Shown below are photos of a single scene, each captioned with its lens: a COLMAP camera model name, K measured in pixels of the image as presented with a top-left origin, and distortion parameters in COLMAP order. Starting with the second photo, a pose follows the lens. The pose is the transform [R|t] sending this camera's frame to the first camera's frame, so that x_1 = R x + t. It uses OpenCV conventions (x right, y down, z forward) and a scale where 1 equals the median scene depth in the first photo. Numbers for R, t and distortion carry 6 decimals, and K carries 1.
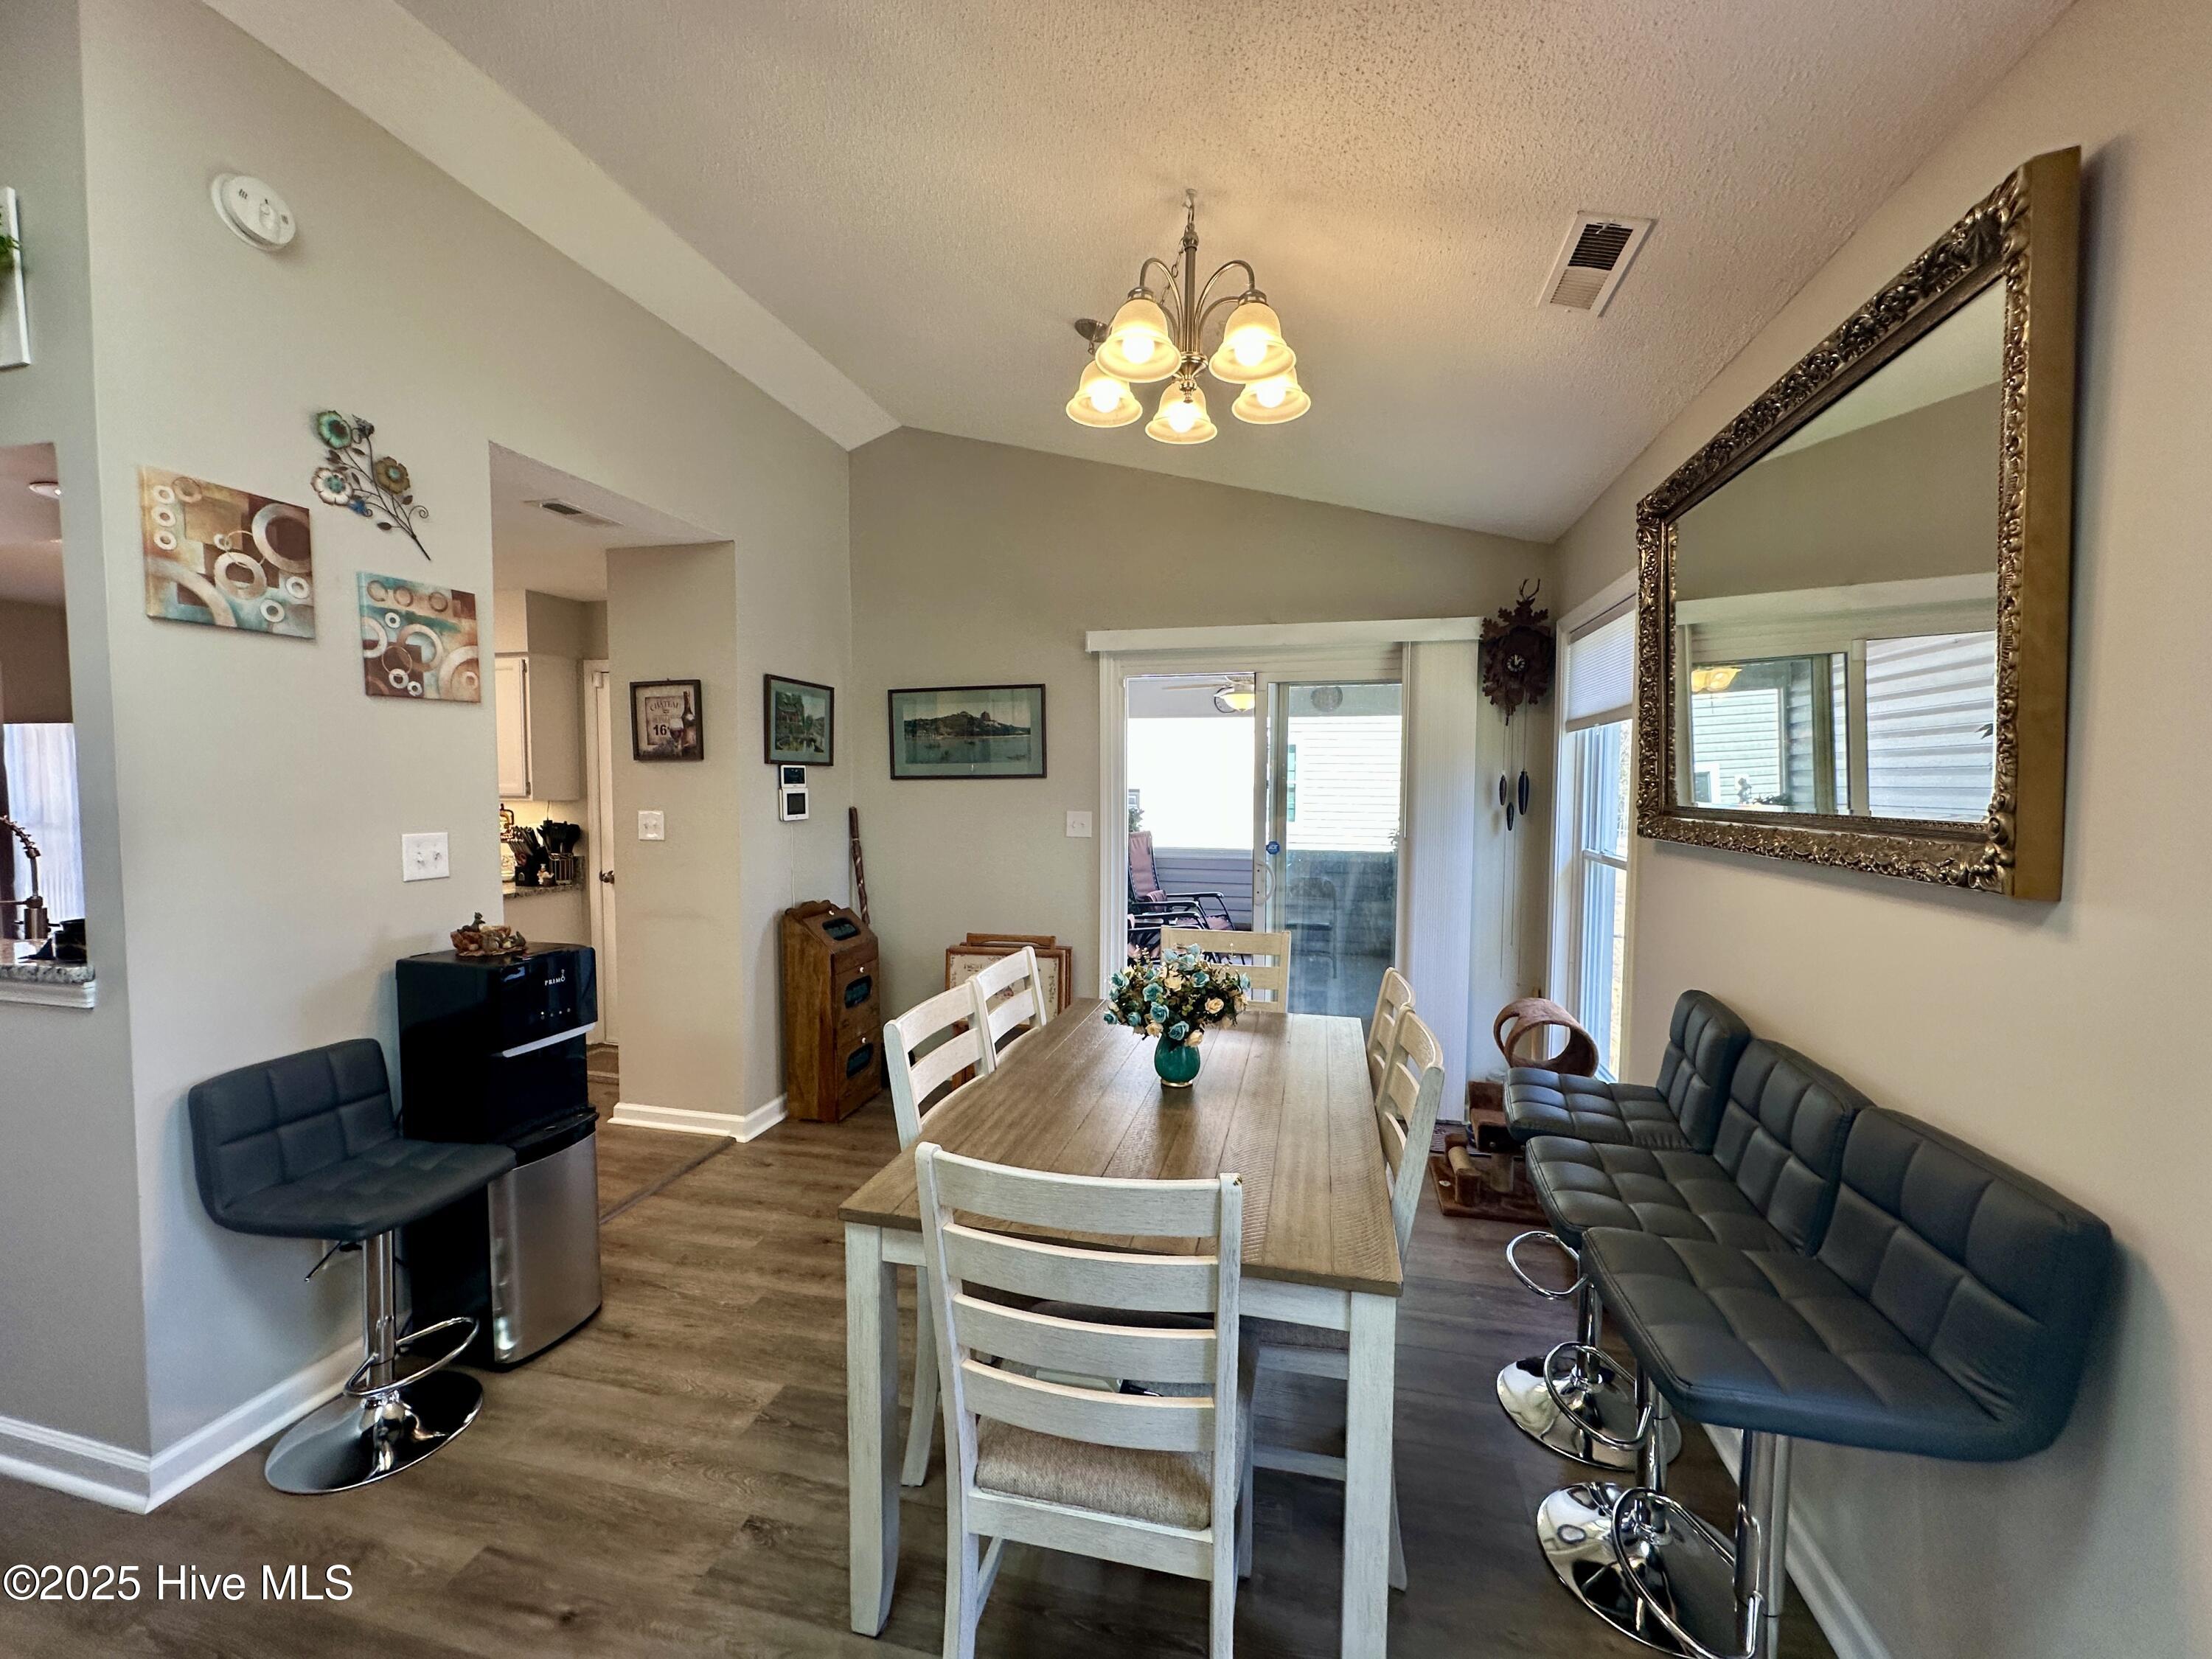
lens RADIAL K [[875.3, 0, 1109.4], [0, 875.3, 826.7], [0, 0, 1]] dist [-0.004612, -0.000531]
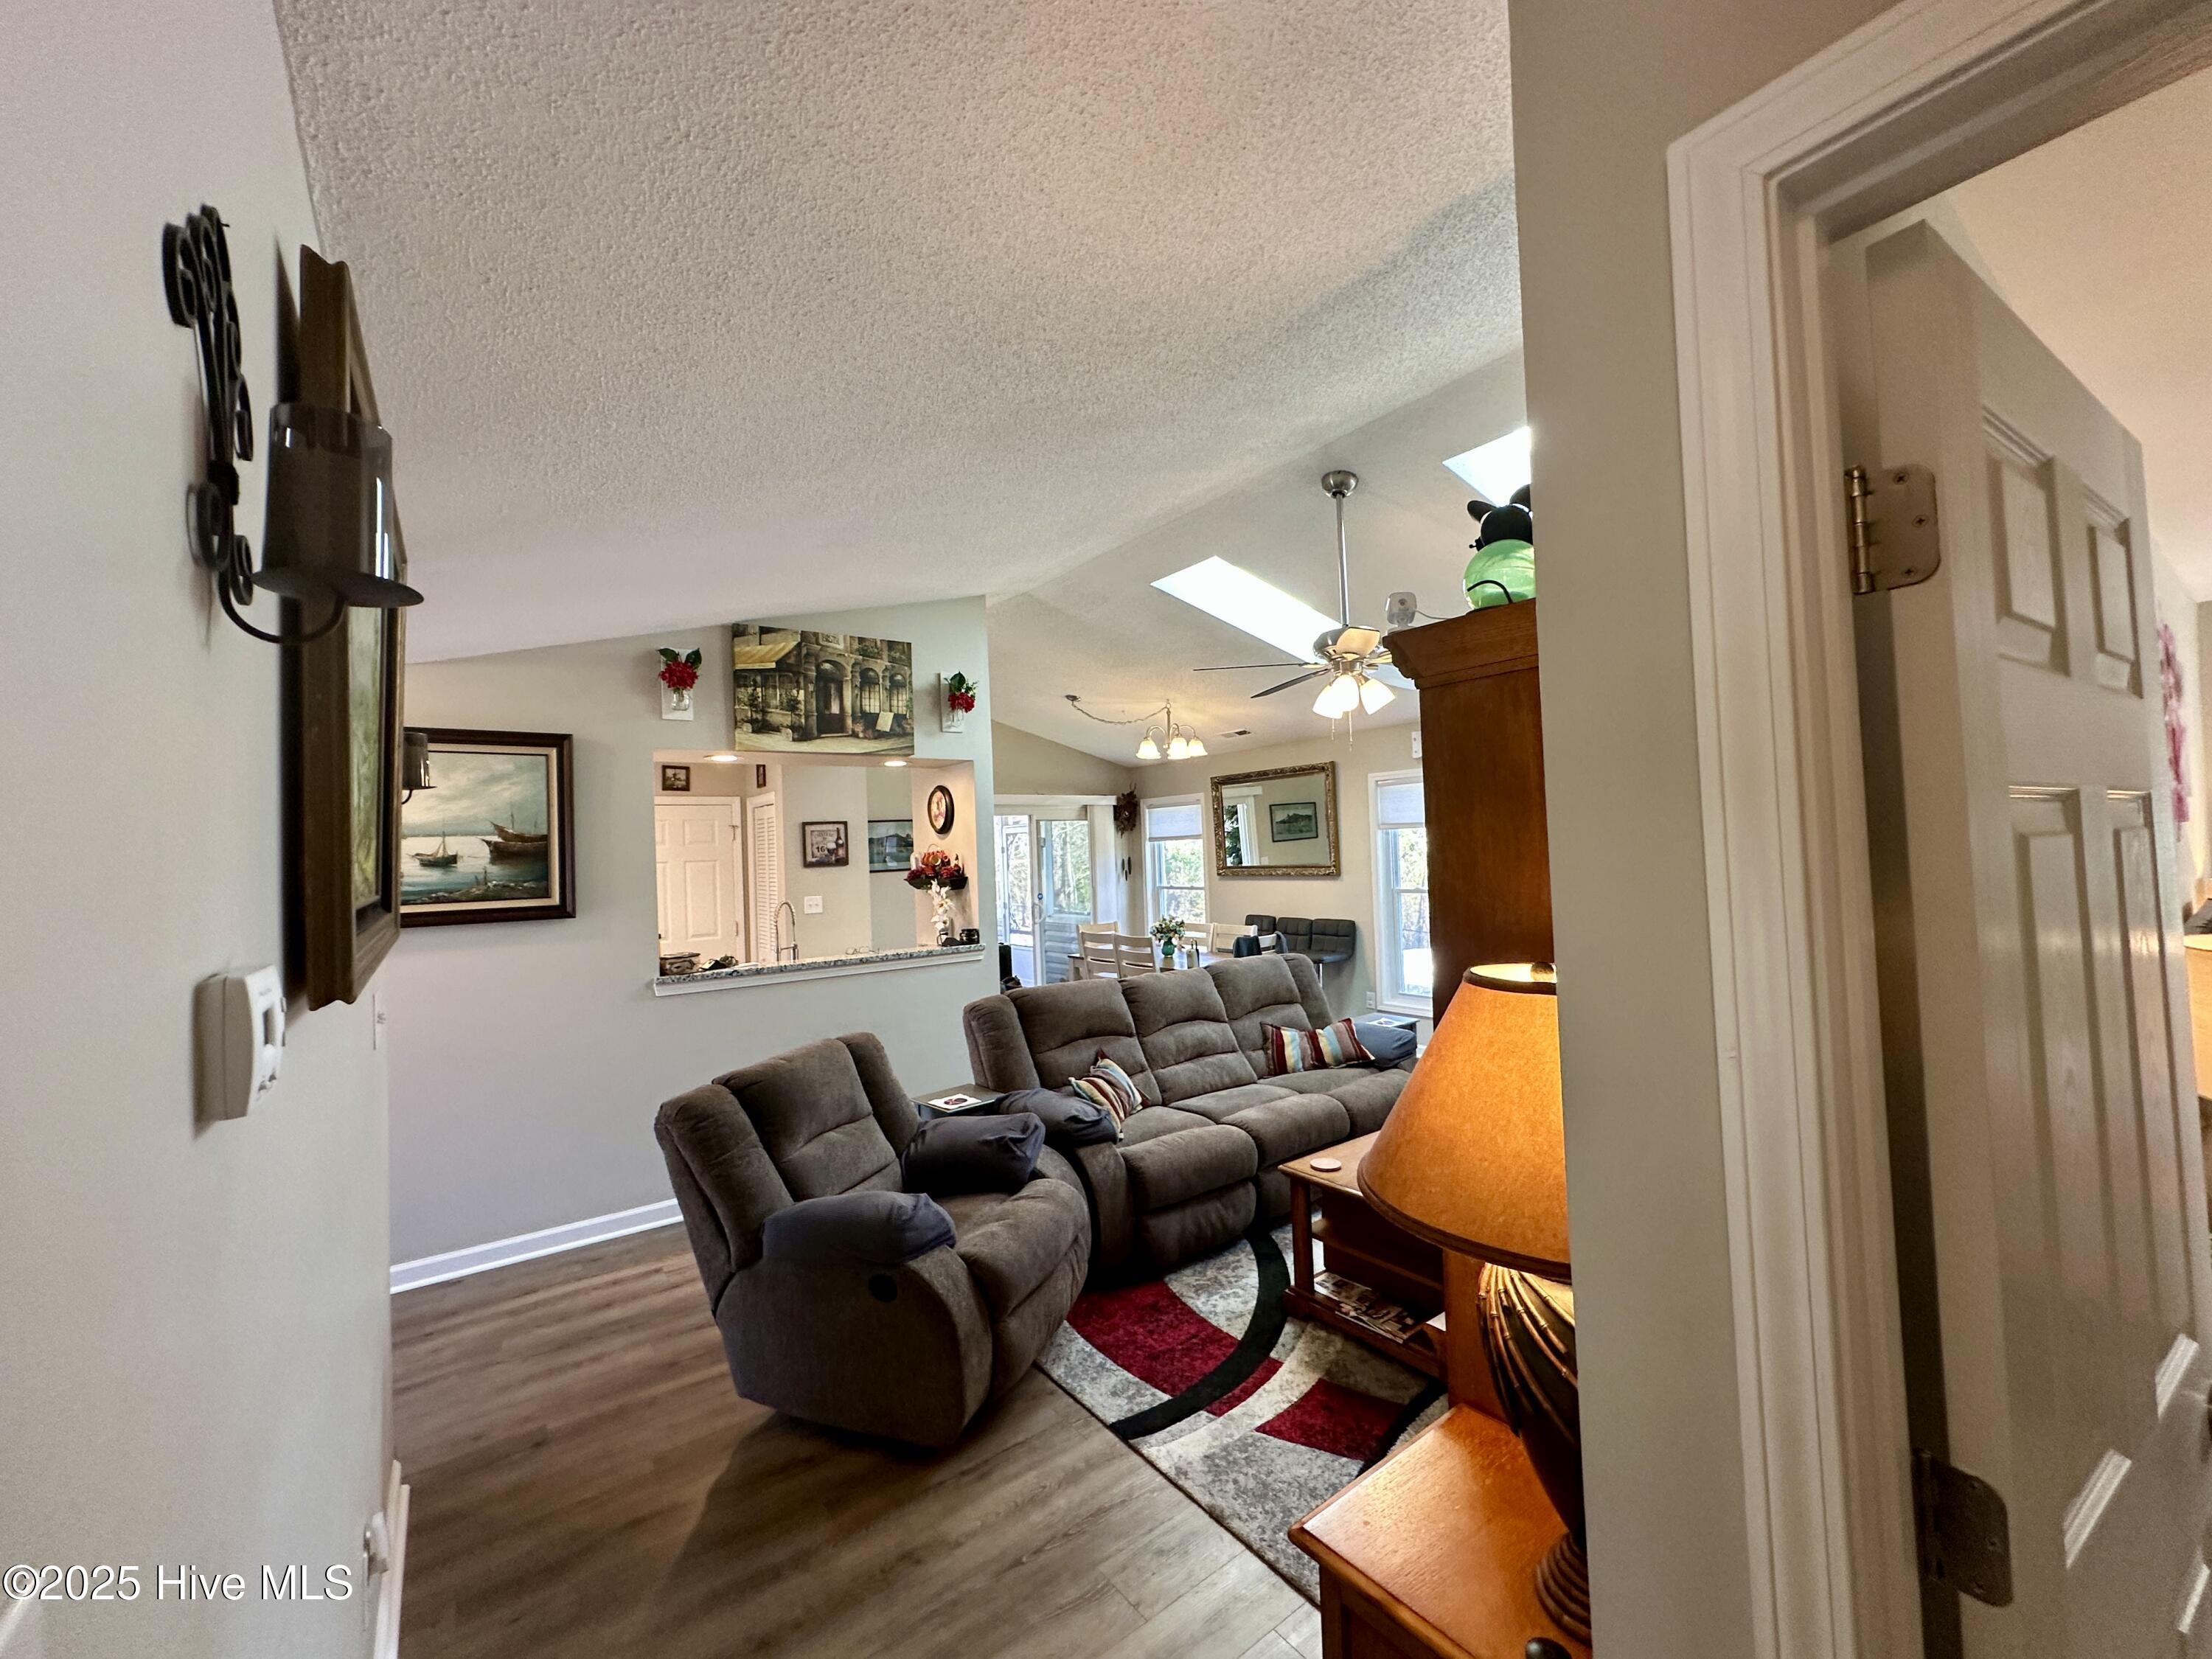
lens RADIAL K [[875.3, 0, 1100.1], [0, 875.3, 826.5], [0, 0, 1]] dist [-0.004612, -0.000531]
pose [[0.637103, -0.005555, 0.770758, -1.508143], [0.081219, 0.994891, -0.059965, -0.006086], [-0.766487, 0.100804, 0.634299, -0.537623]]
